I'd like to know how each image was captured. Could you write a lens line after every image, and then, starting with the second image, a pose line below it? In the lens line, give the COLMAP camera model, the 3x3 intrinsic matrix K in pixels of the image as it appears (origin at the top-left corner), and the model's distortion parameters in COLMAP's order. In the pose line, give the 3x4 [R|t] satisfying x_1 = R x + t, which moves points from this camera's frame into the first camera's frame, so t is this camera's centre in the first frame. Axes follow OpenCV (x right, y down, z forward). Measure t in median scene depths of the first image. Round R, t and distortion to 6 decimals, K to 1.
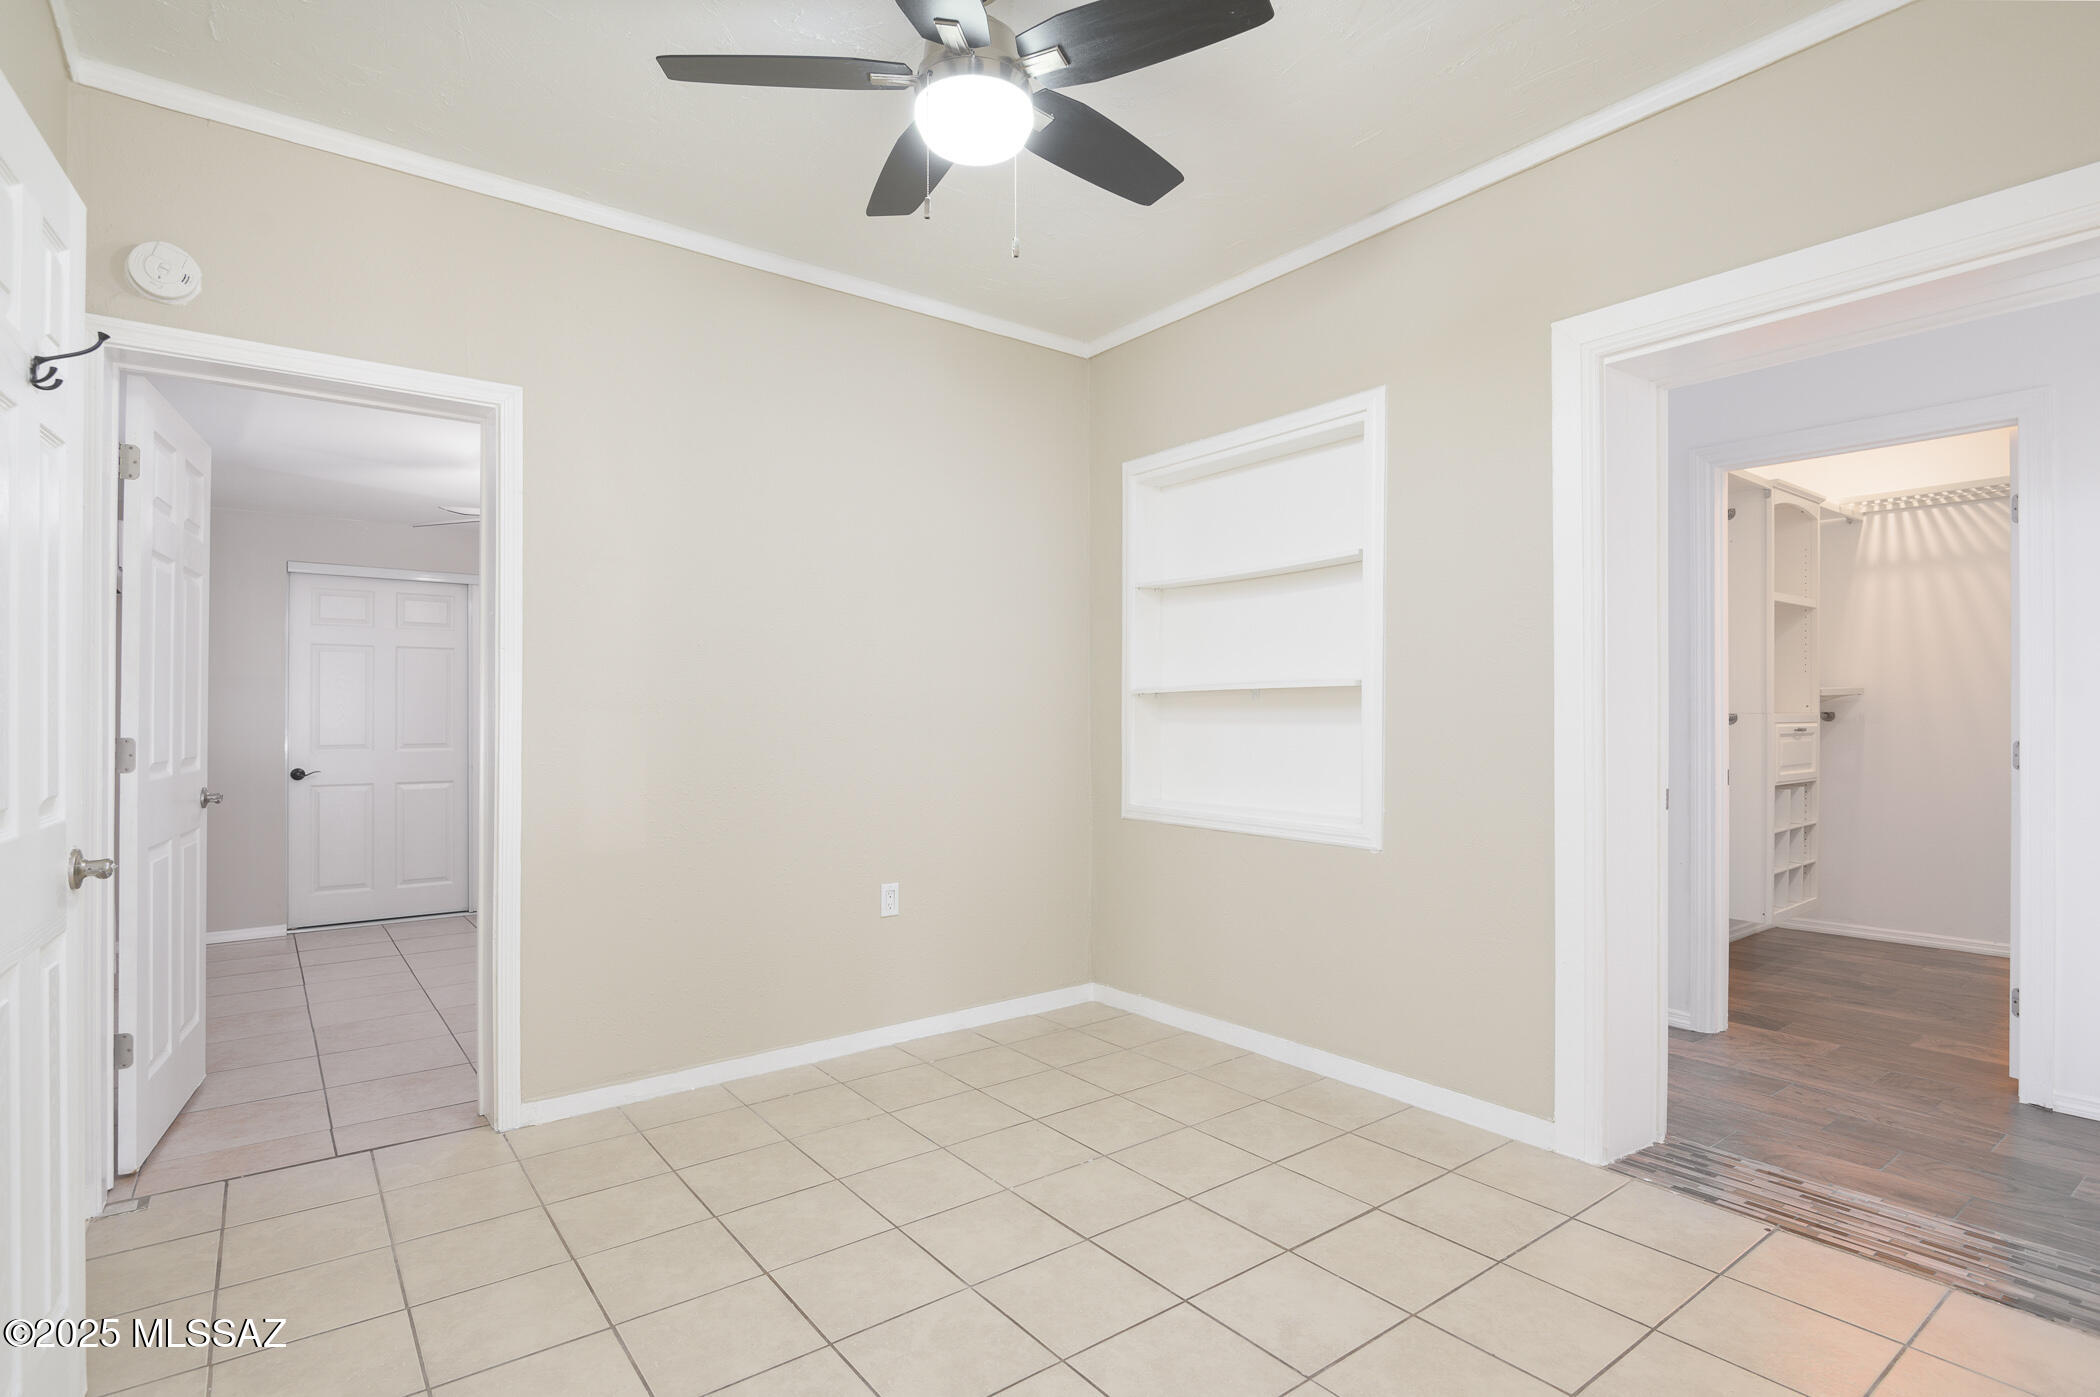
lens RADIAL K [[1026.0, 0, 1050.0], [0, 1026.0, 698.5], [0, 0, 1]] dist [-0.015236, -0.000923]
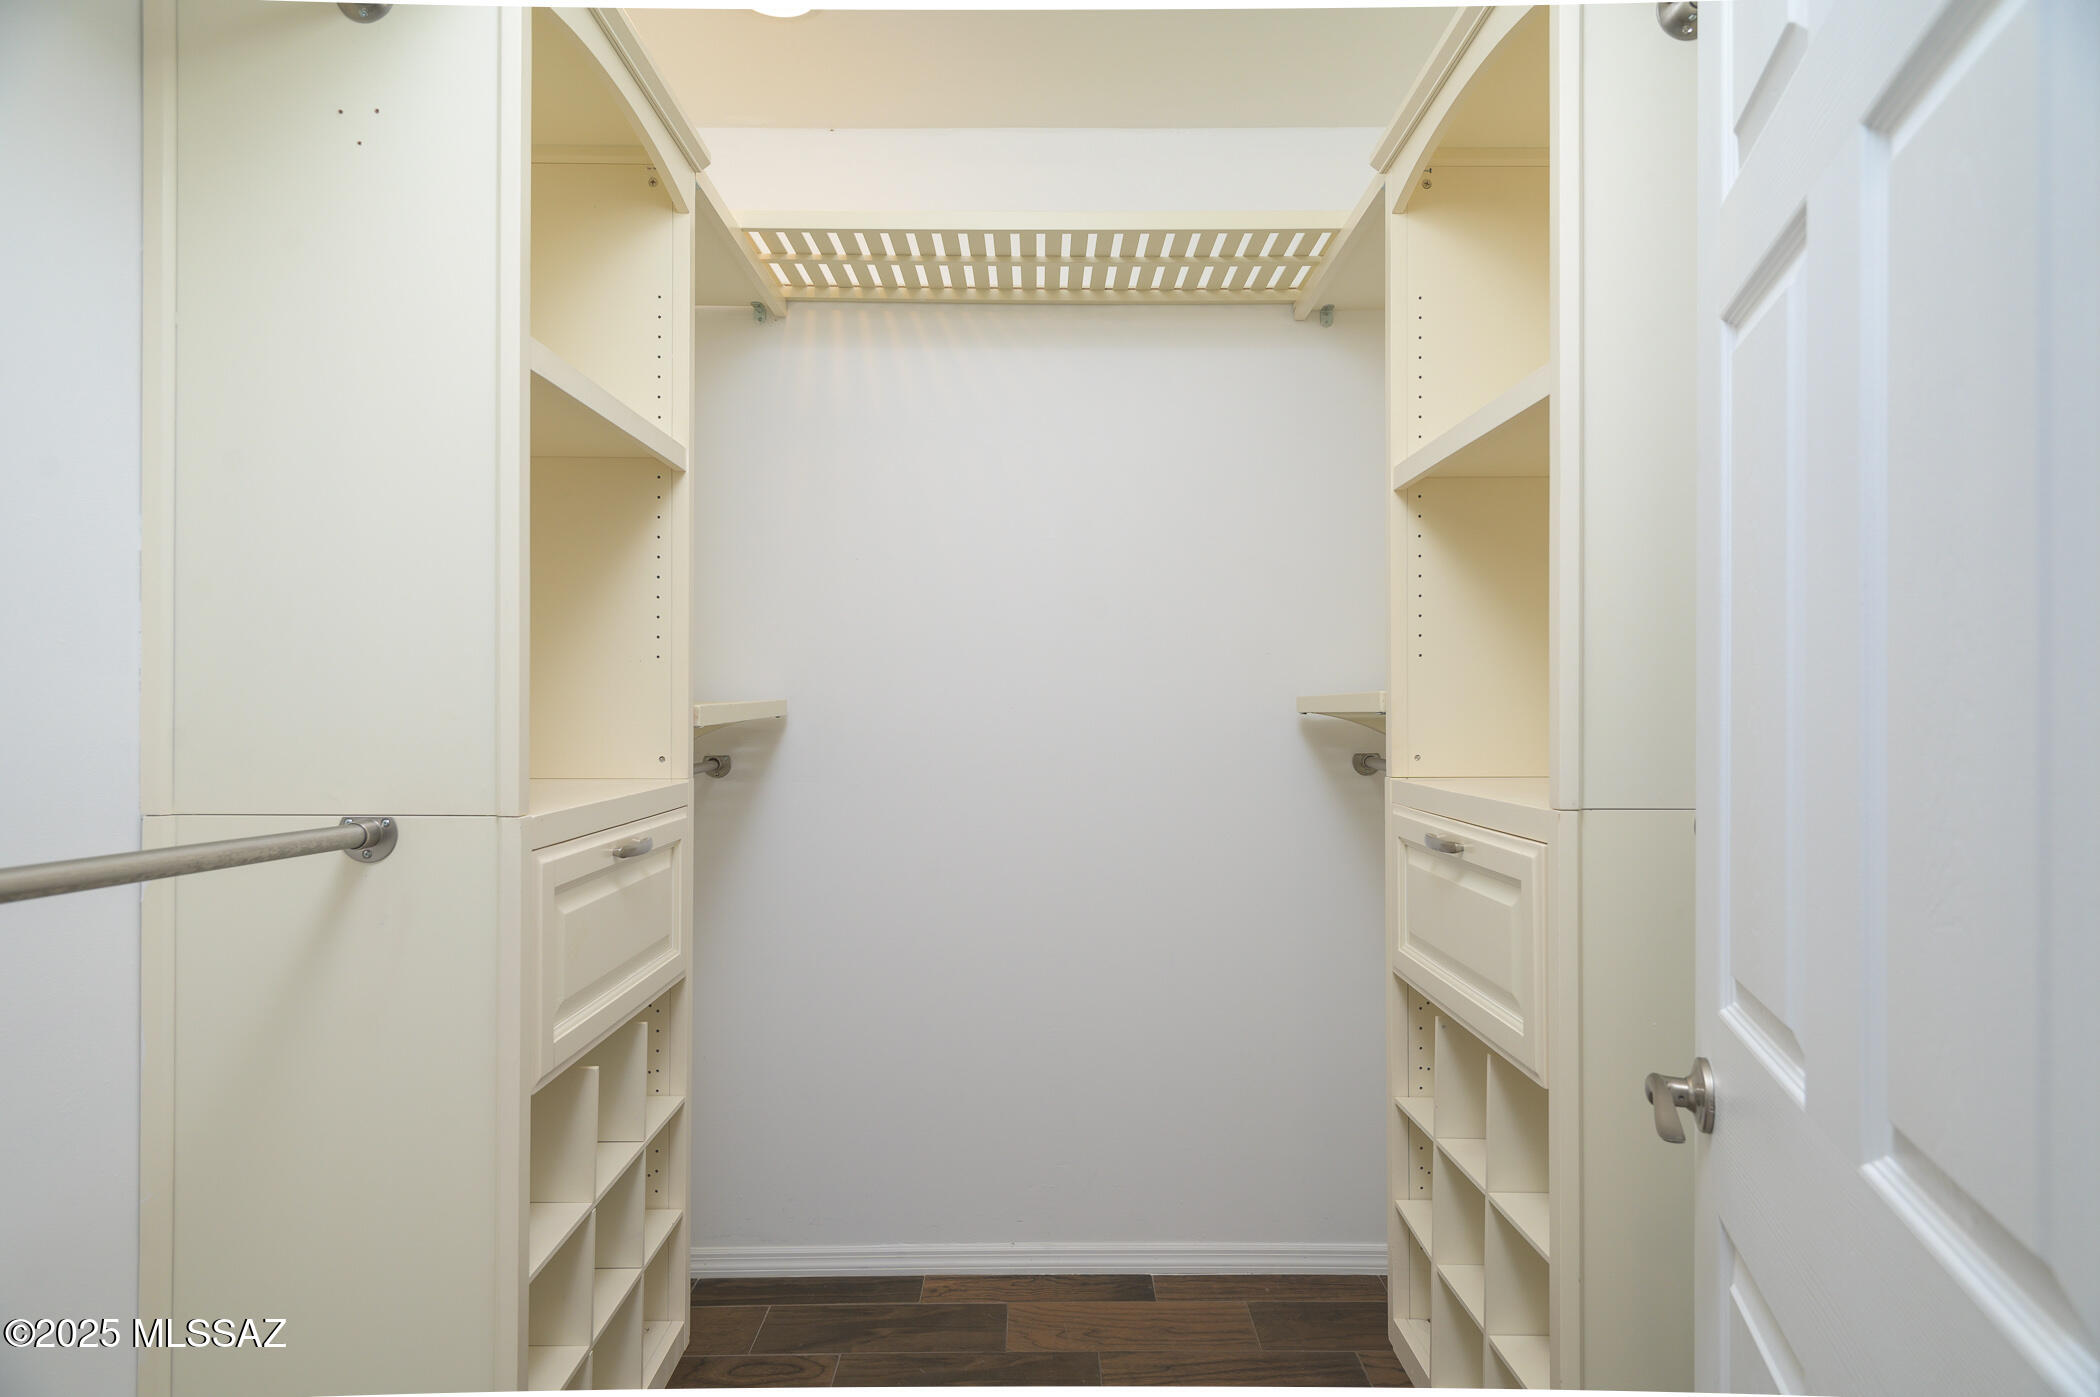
lens RADIAL K [[1167.3, 0, 1050.0], [0, 1167.3, 698.5], [0, 0, 1]] dist [-0.001119, -0.000113]
pose [[0.598705, -0.007992, 0.800930, 0.538645], [-0.001981, 0.999932, 0.011458, -0.013720], [-0.800968, -0.008447, 0.598648, 0.700263]]
